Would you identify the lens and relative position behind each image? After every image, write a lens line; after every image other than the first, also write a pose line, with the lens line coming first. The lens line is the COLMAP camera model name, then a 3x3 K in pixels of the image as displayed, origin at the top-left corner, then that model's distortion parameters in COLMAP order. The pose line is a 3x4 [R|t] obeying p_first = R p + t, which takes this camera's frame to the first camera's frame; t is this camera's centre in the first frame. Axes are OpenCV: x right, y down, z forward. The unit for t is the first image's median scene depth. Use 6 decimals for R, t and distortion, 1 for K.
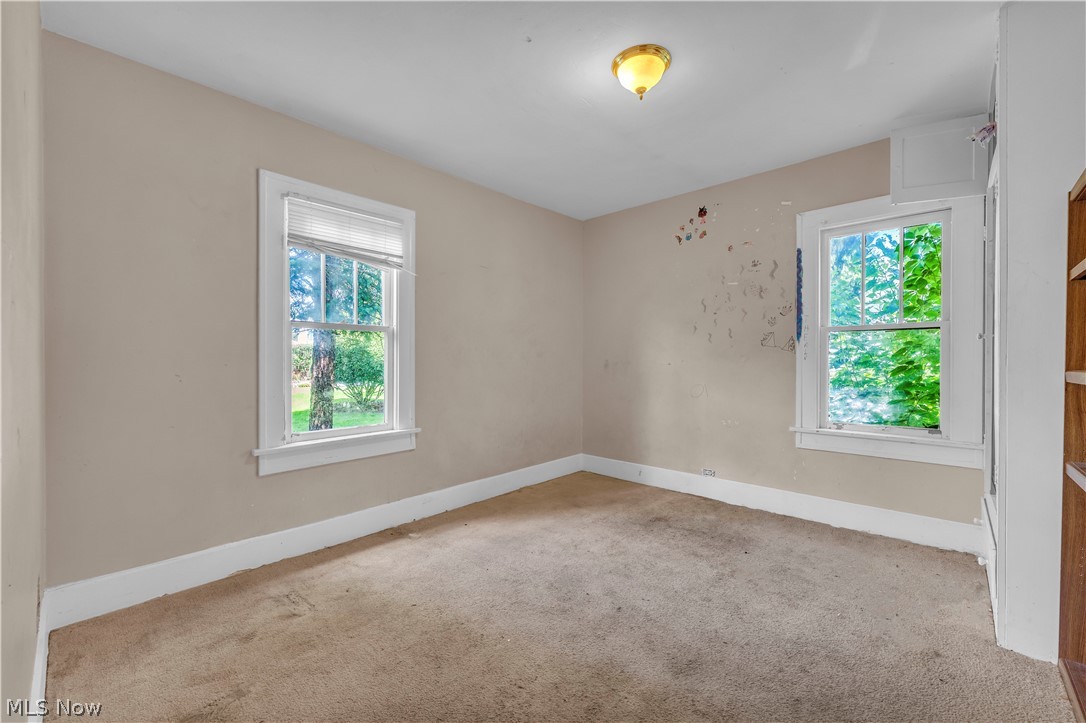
lens RADIAL K [[440.3, 0, 542.4], [0, 440.3, 361.7], [0, 0, 1]] dist [-0.000910, -0.000064]
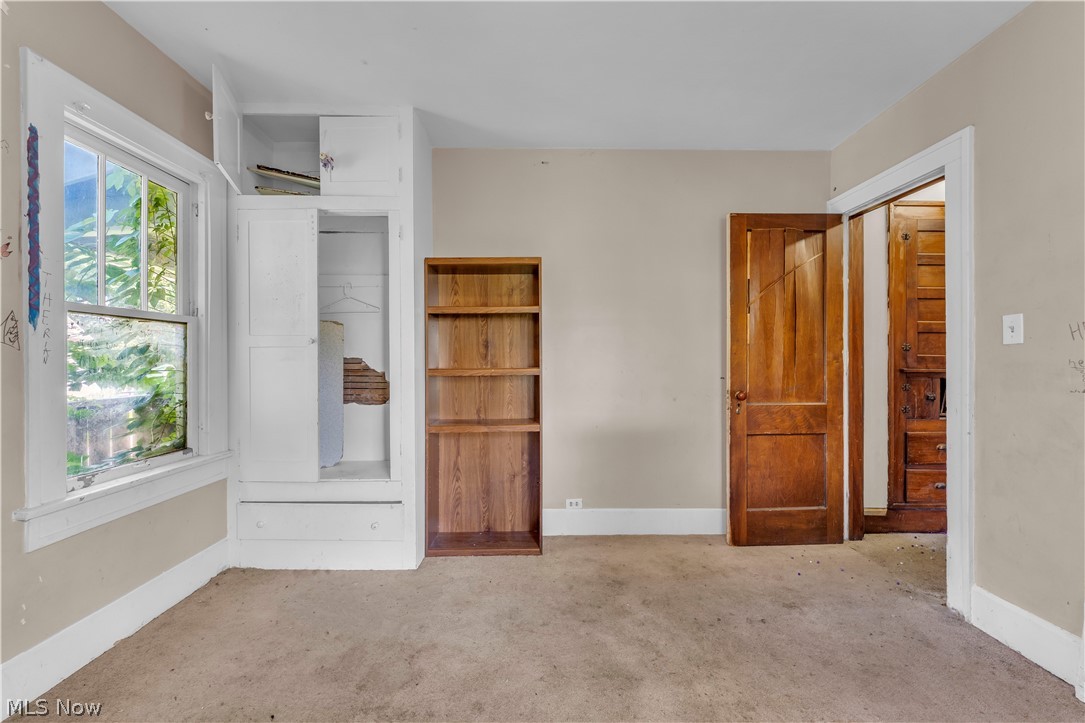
lens RADIAL K [[439.8, 0, 539.9], [0, 439.8, 366.6], [0, 0, 1]] dist [-0.000910, -0.000064]
pose [[-0.695012, -0.007169, 0.718962, -0.131963], [-0.003366, 0.999972, 0.006716, -0.006168], [-0.718990, 0.002247, -0.695017, 0.950552]]
